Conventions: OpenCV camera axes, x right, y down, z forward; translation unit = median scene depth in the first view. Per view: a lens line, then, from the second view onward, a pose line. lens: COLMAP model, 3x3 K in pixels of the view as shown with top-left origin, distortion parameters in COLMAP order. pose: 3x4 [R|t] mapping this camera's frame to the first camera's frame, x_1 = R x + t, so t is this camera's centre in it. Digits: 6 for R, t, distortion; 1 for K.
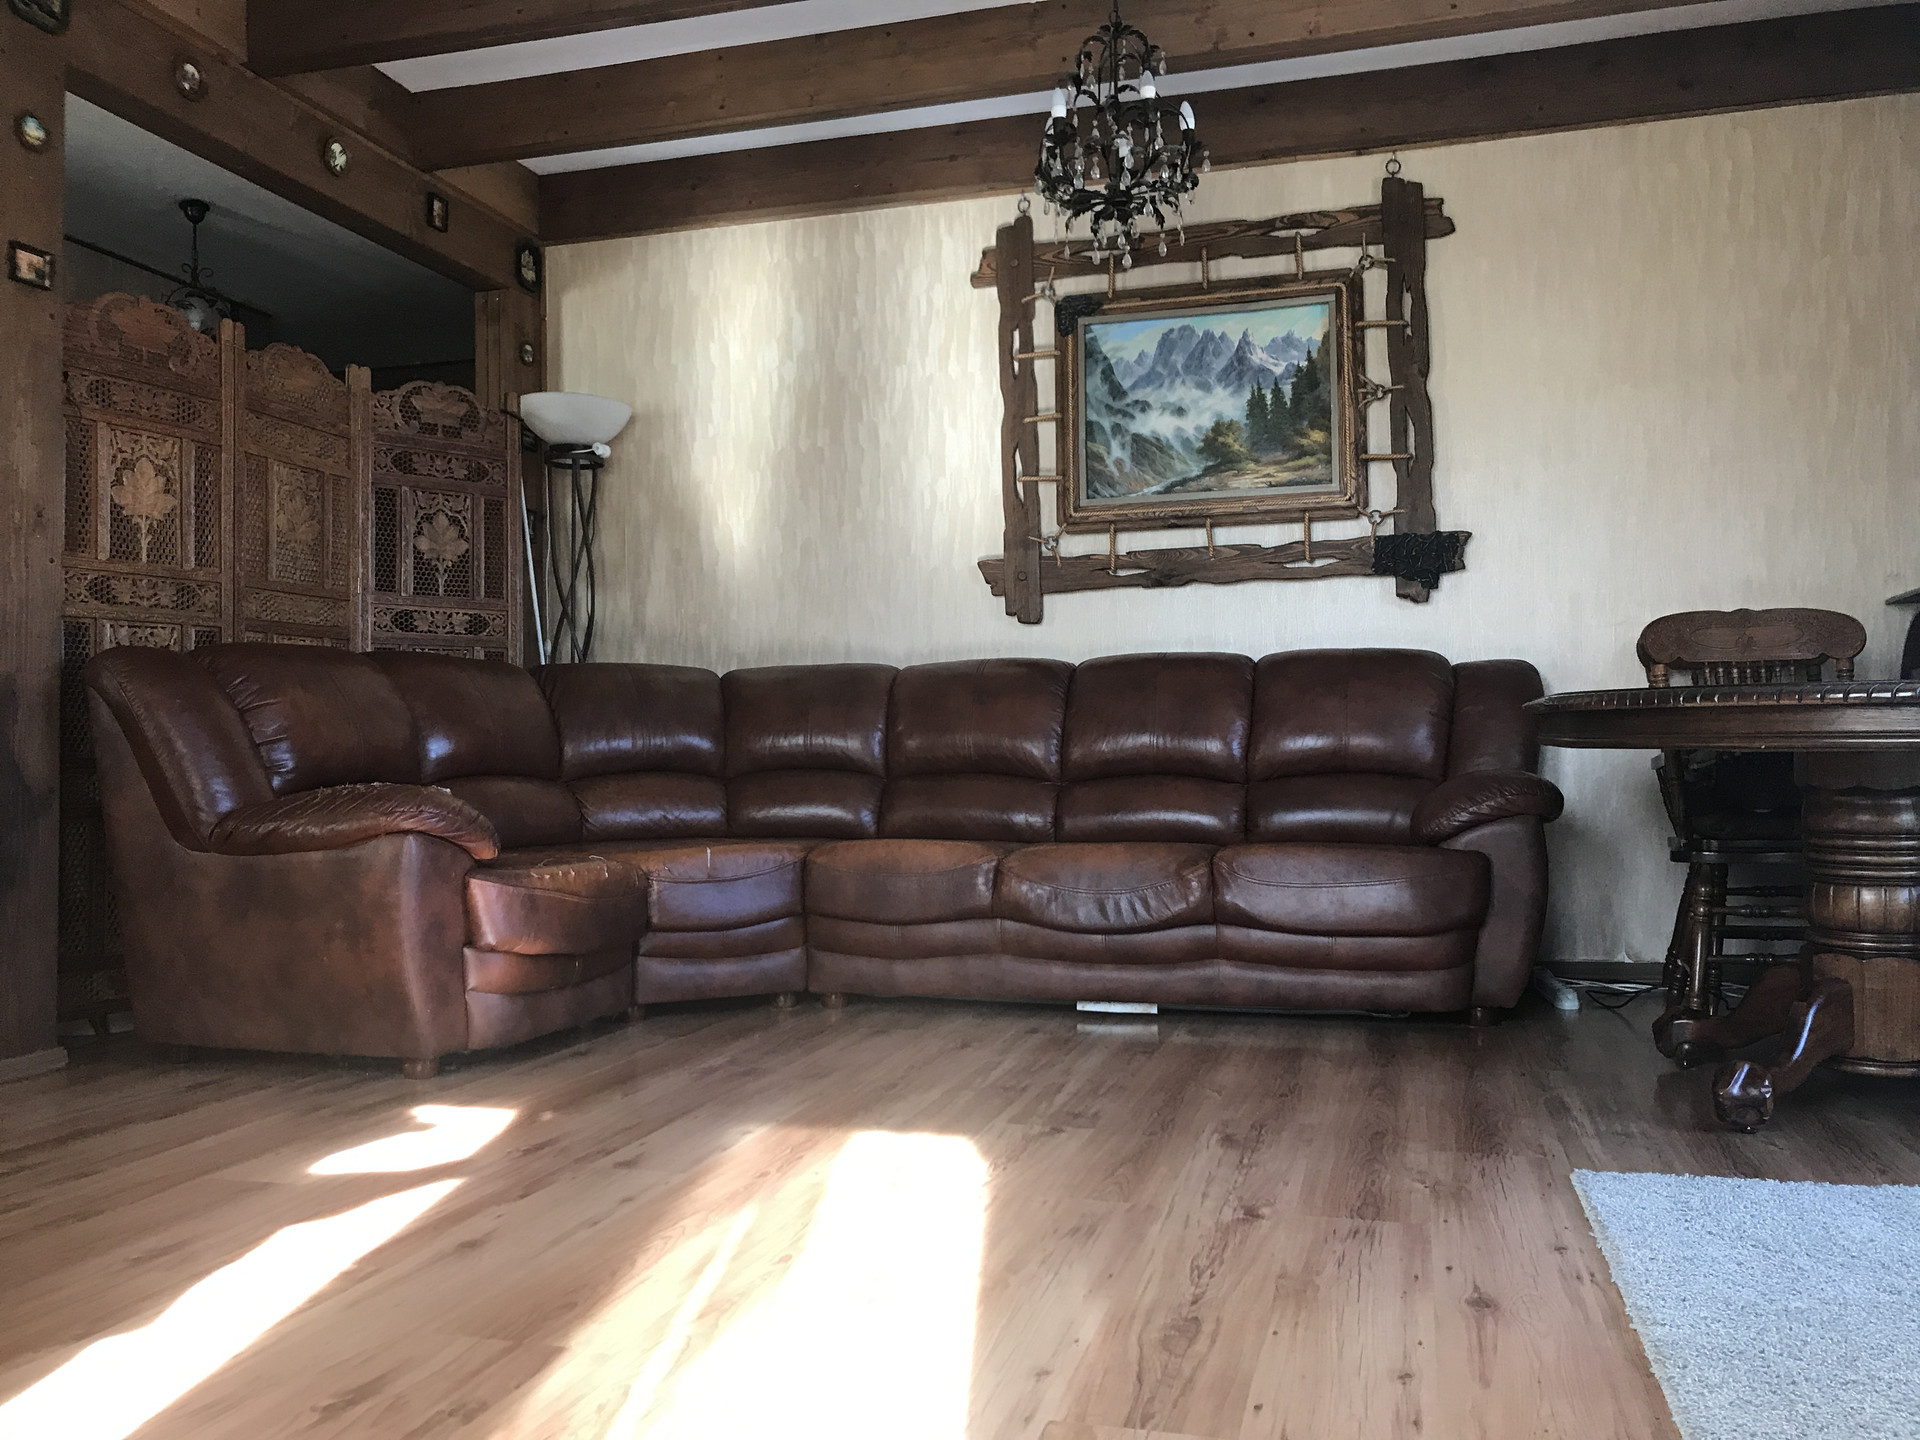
lens RADIAL K [[1590.2, 0, 957.1], [0, 1590.2, 731.8], [0, 0, 1]] dist [-0.007163, -0.004831]
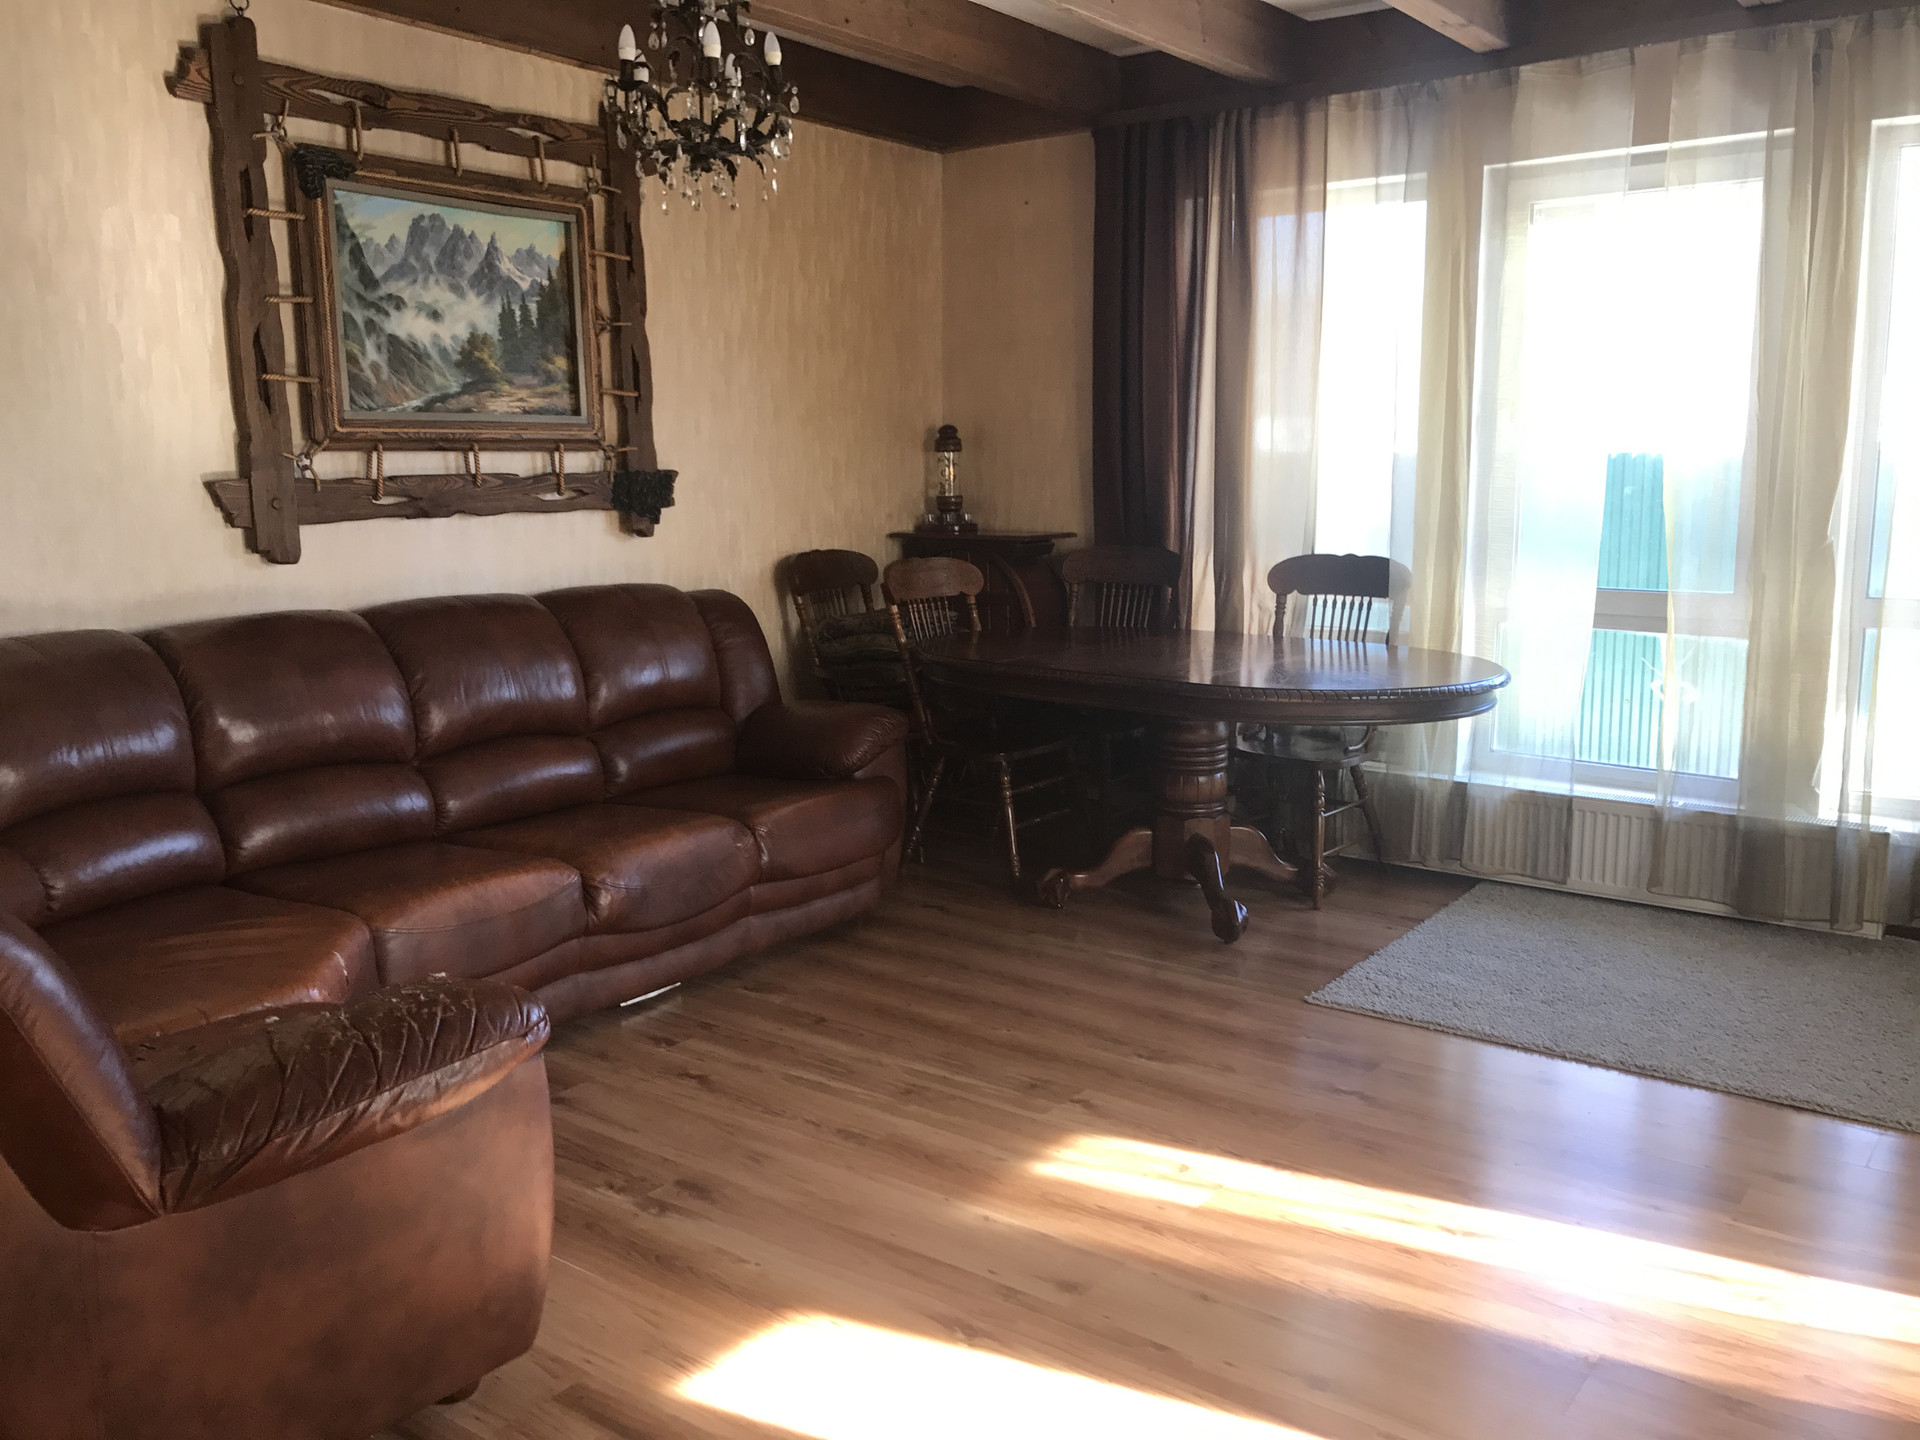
lens RADIAL K [[1590.2, 0, 963.6], [0, 1590.2, 709.6], [0, 0, 1]] dist [-0.007163, -0.004831]
pose [[0.348475, -0.132162, 0.927954, -0.597337], [-0.014322, 0.989143, 0.146255, -0.119608], [-0.937209, -0.064256, 0.342799, 0.417747]]
